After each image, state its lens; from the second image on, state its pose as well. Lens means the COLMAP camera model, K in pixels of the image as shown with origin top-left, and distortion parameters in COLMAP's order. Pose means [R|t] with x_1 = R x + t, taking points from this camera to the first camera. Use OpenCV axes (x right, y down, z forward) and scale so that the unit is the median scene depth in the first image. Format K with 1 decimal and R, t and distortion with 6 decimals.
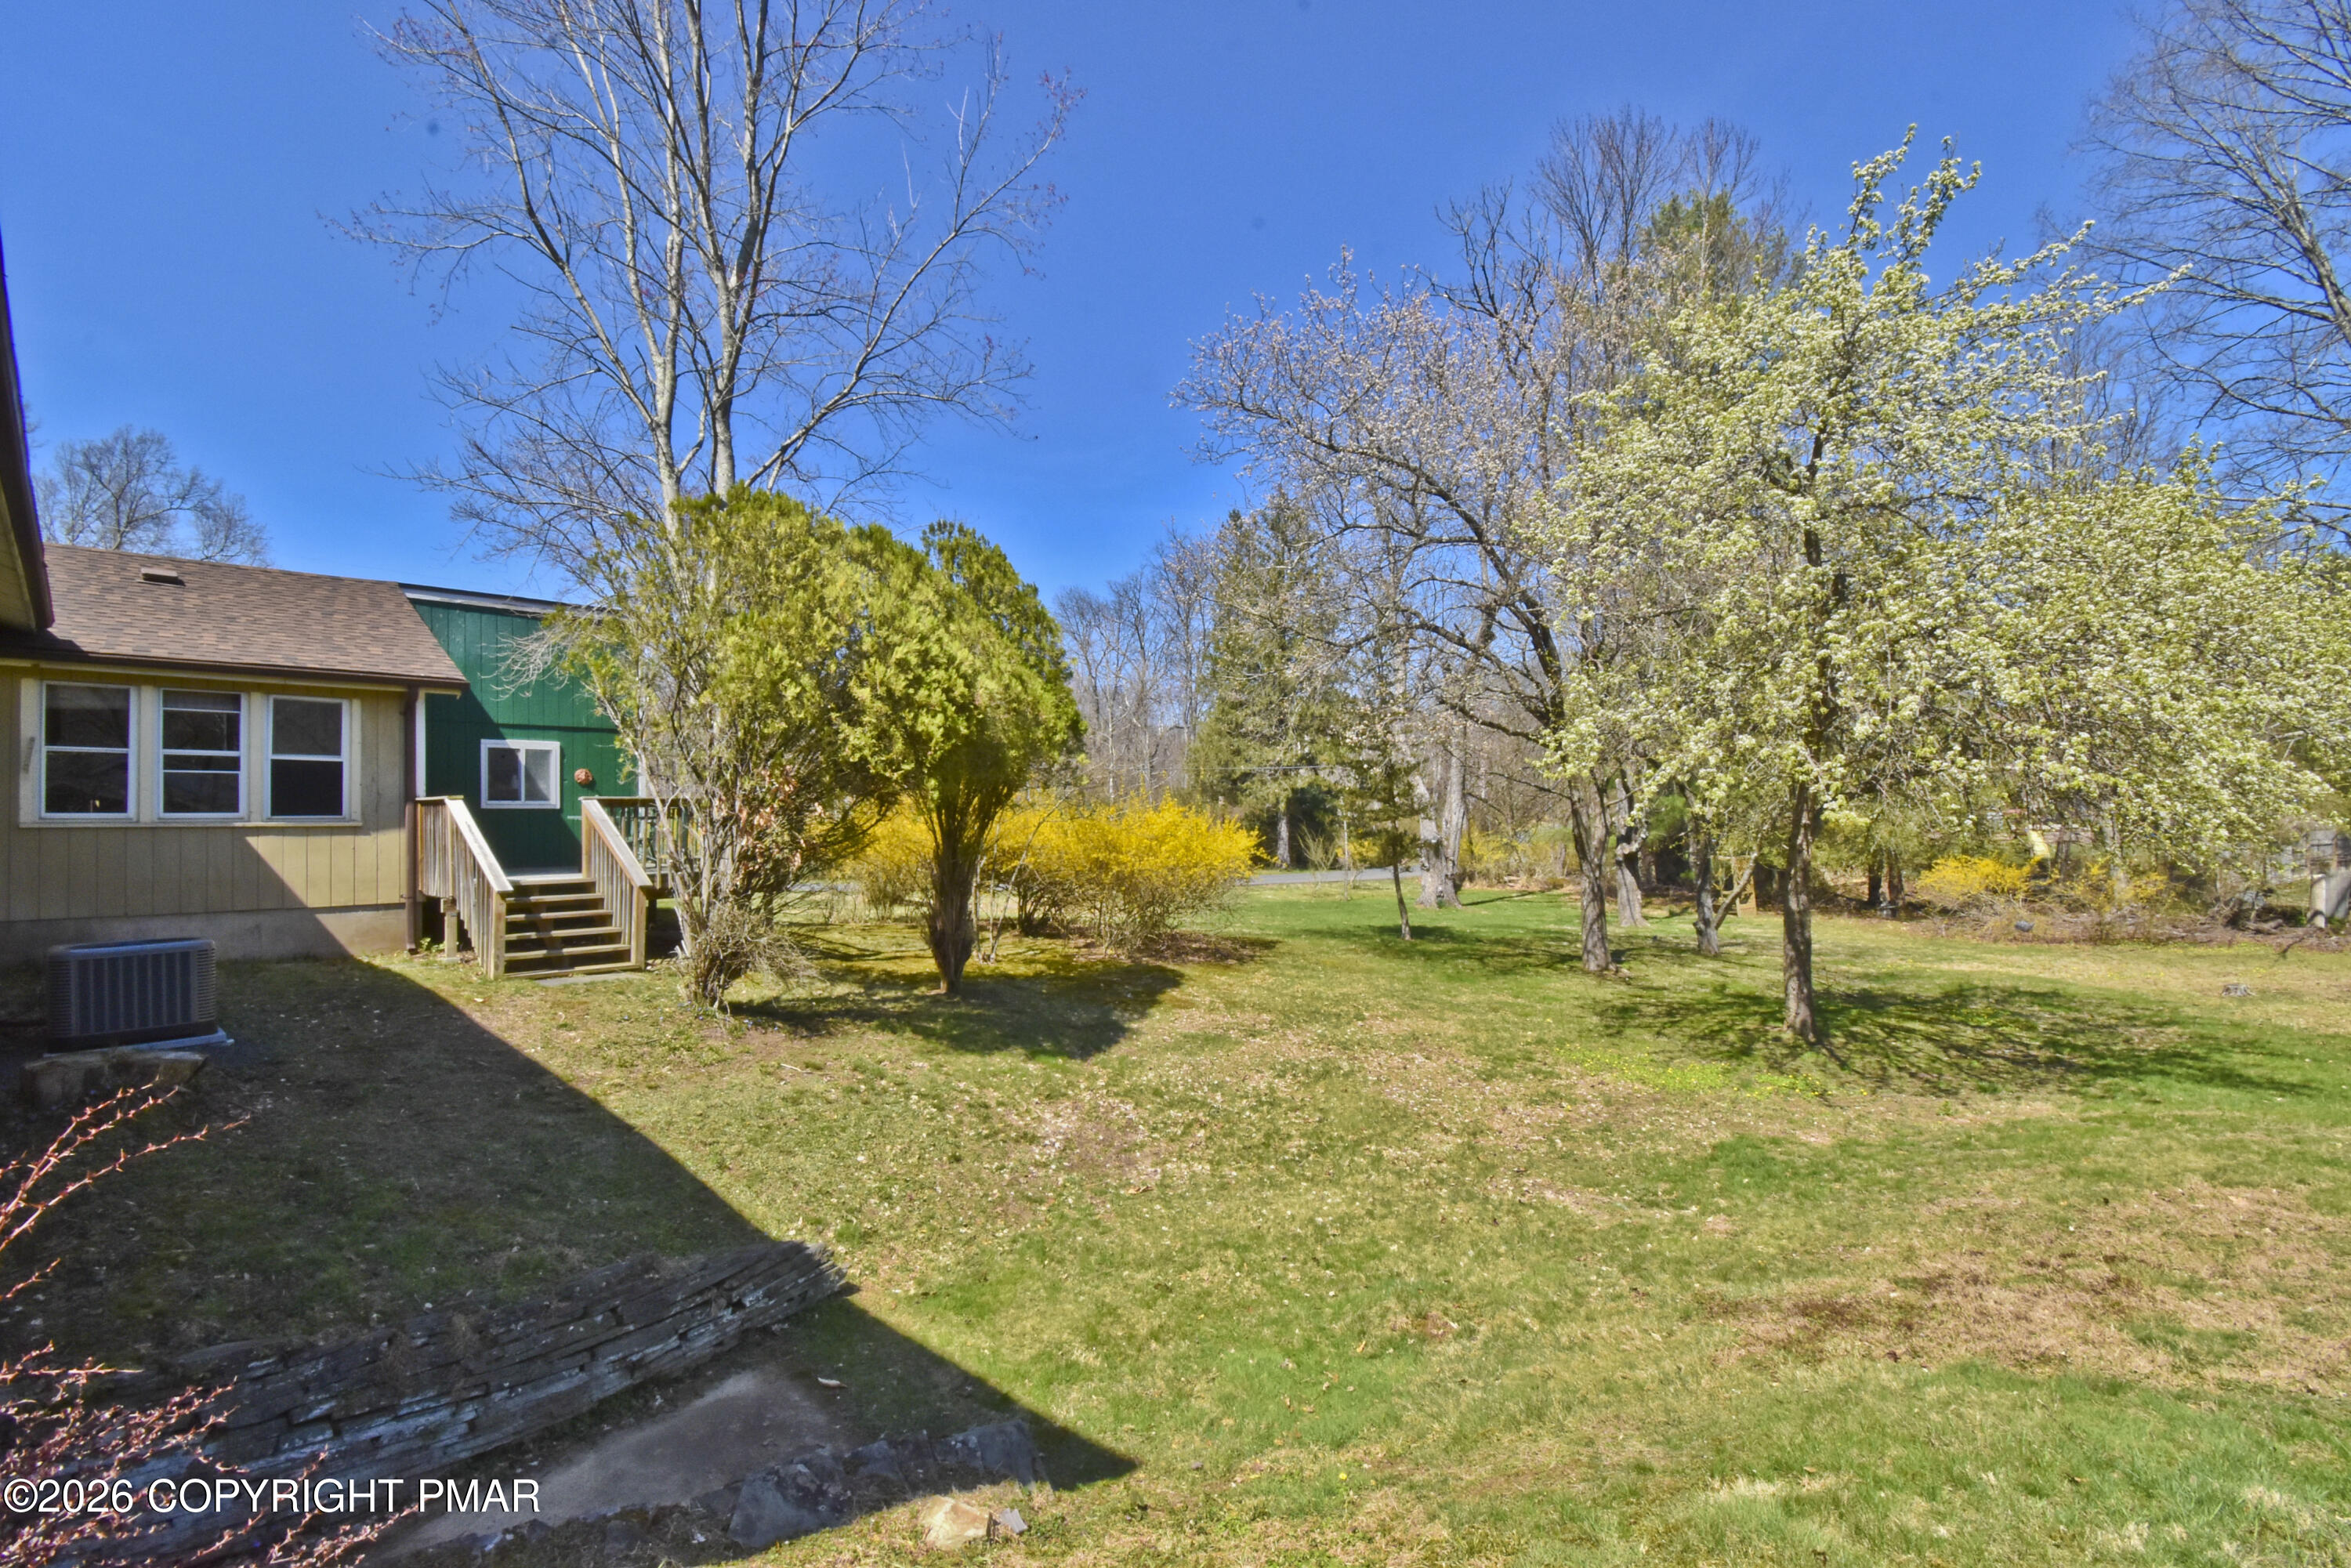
lens RADIAL K [[1034.4, 0, 1143.5], [0, 1034.4, 796.6], [0, 0, 1]] dist [0.018175, -0.027008]
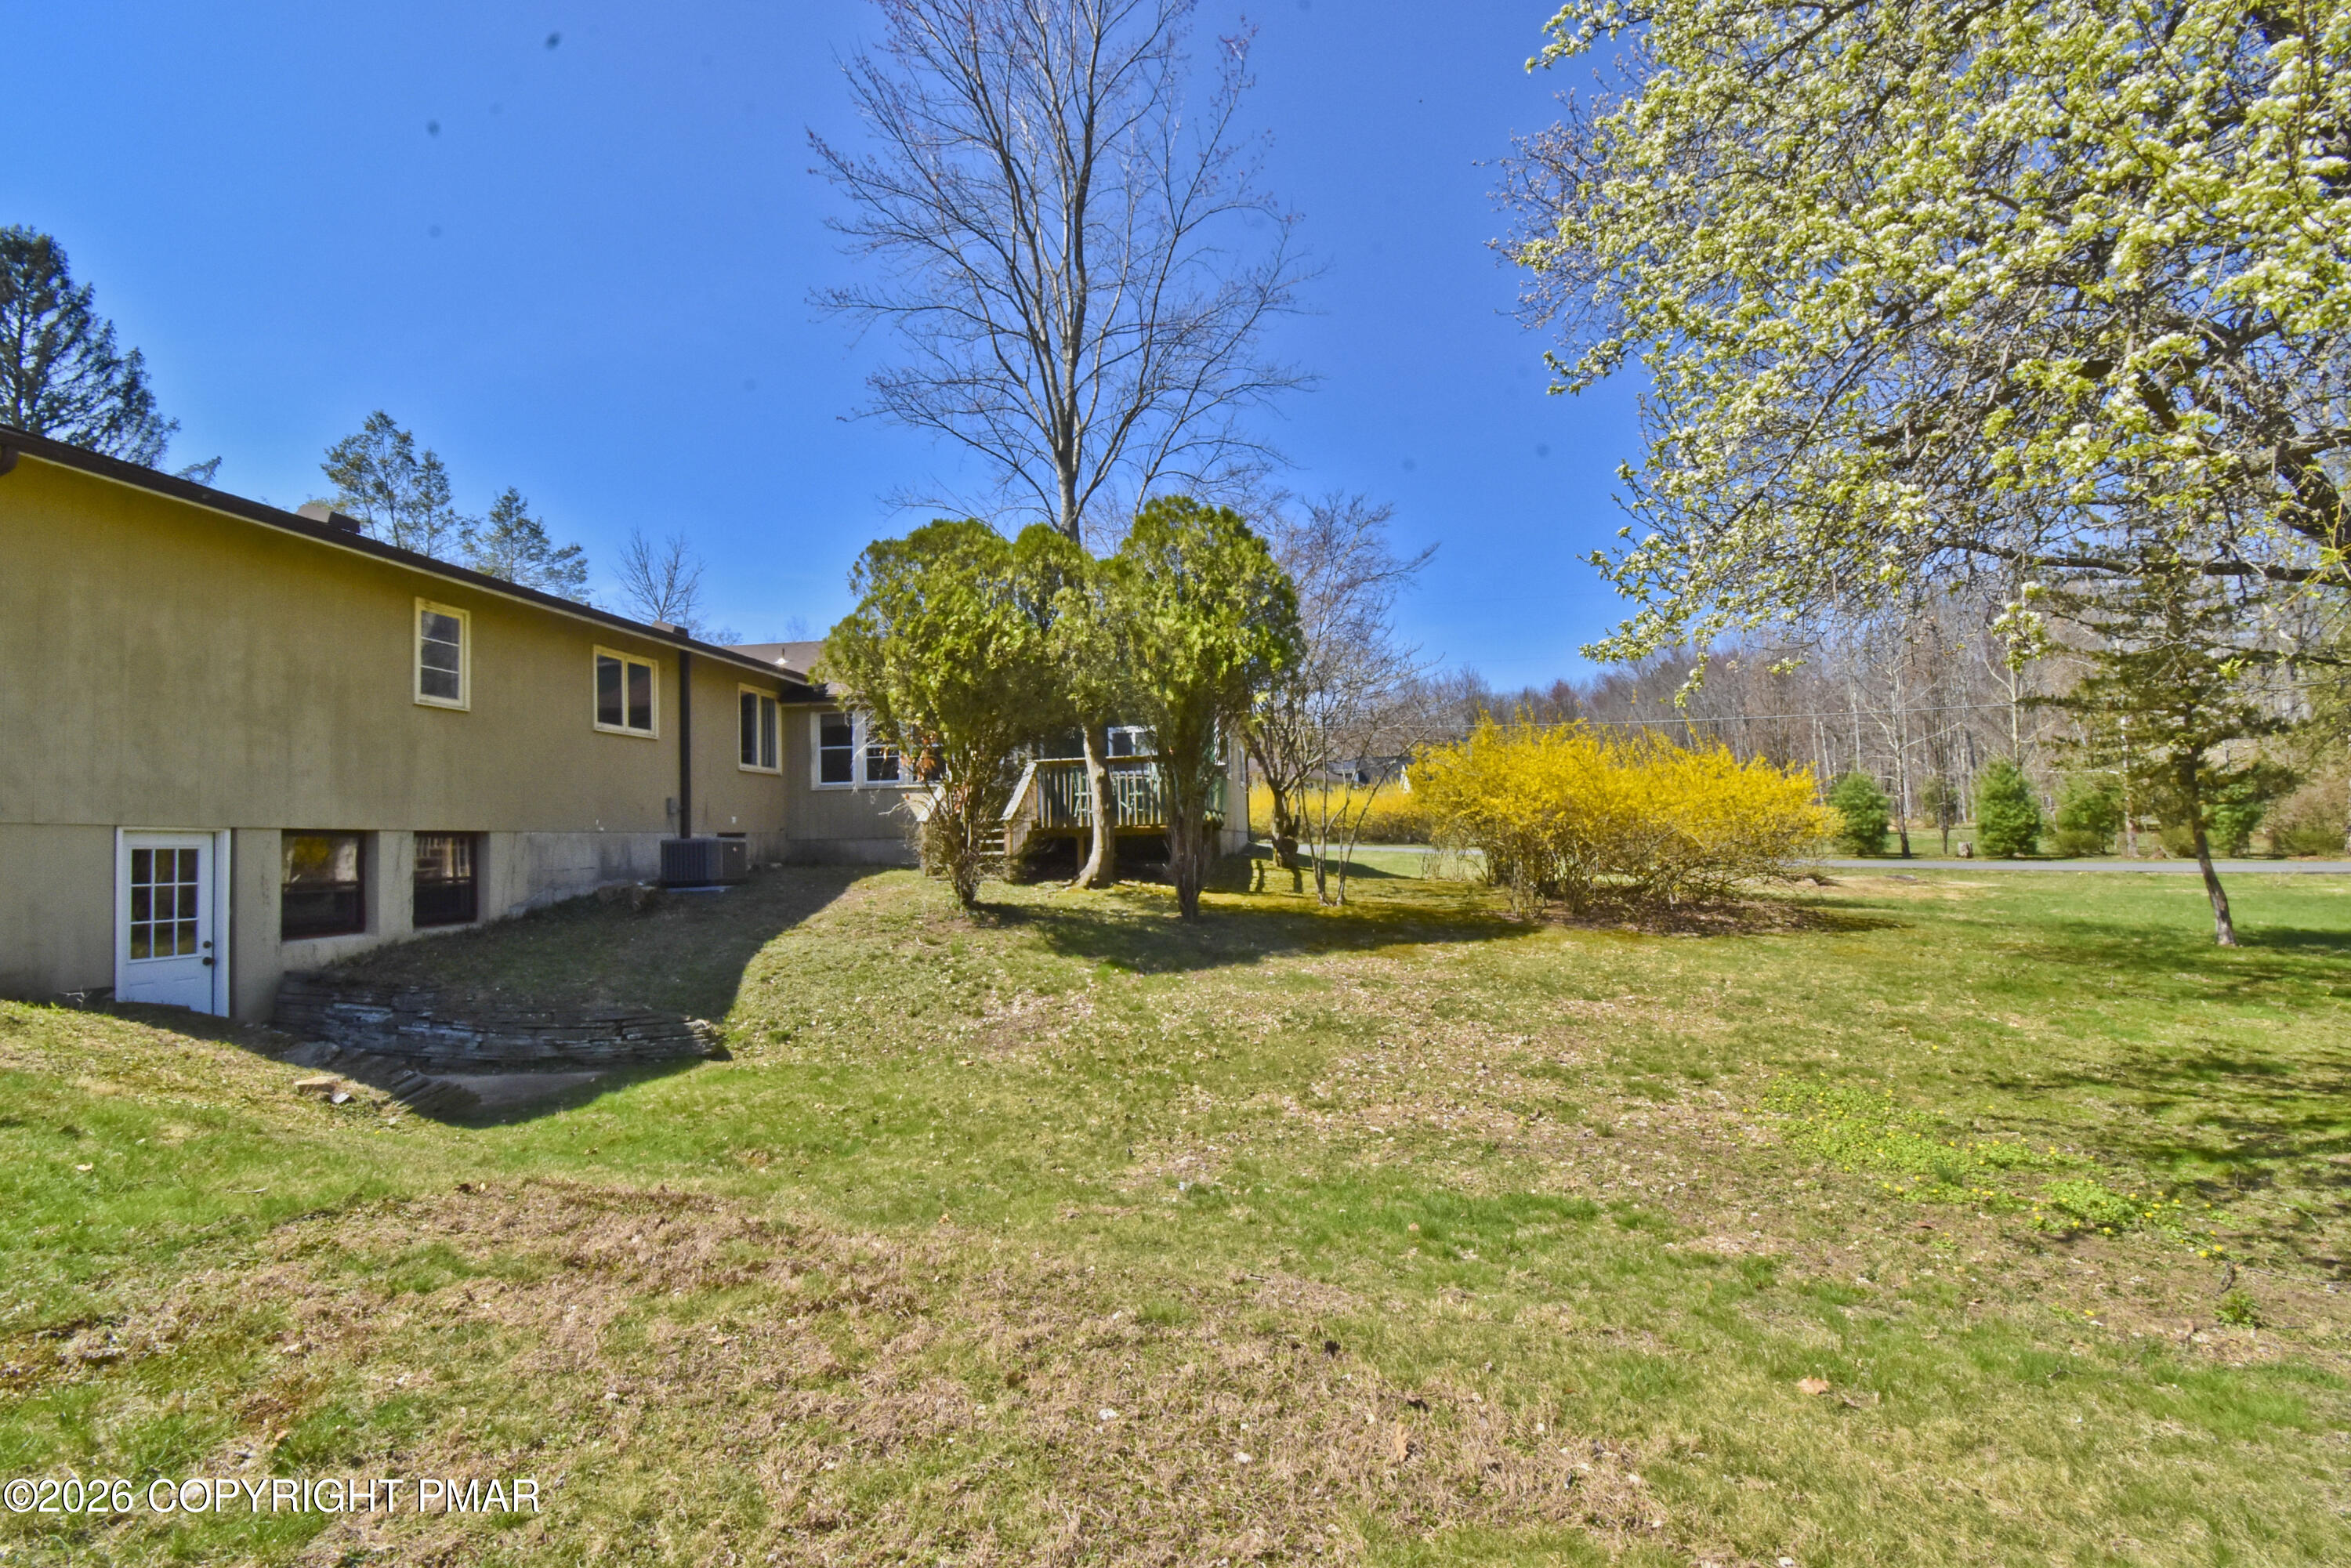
lens RADIAL K [[1034.4, 0, 1143.5], [0, 1034.4, 796.6], [0, 0, 1]] dist [0.018175, -0.027008]
pose [[0.572303, -0.027971, -0.819565, 0.501405], [0.036784, 0.999288, -0.008418, 0.048262], [0.819217, -0.025329, 0.572924, 0.241075]]
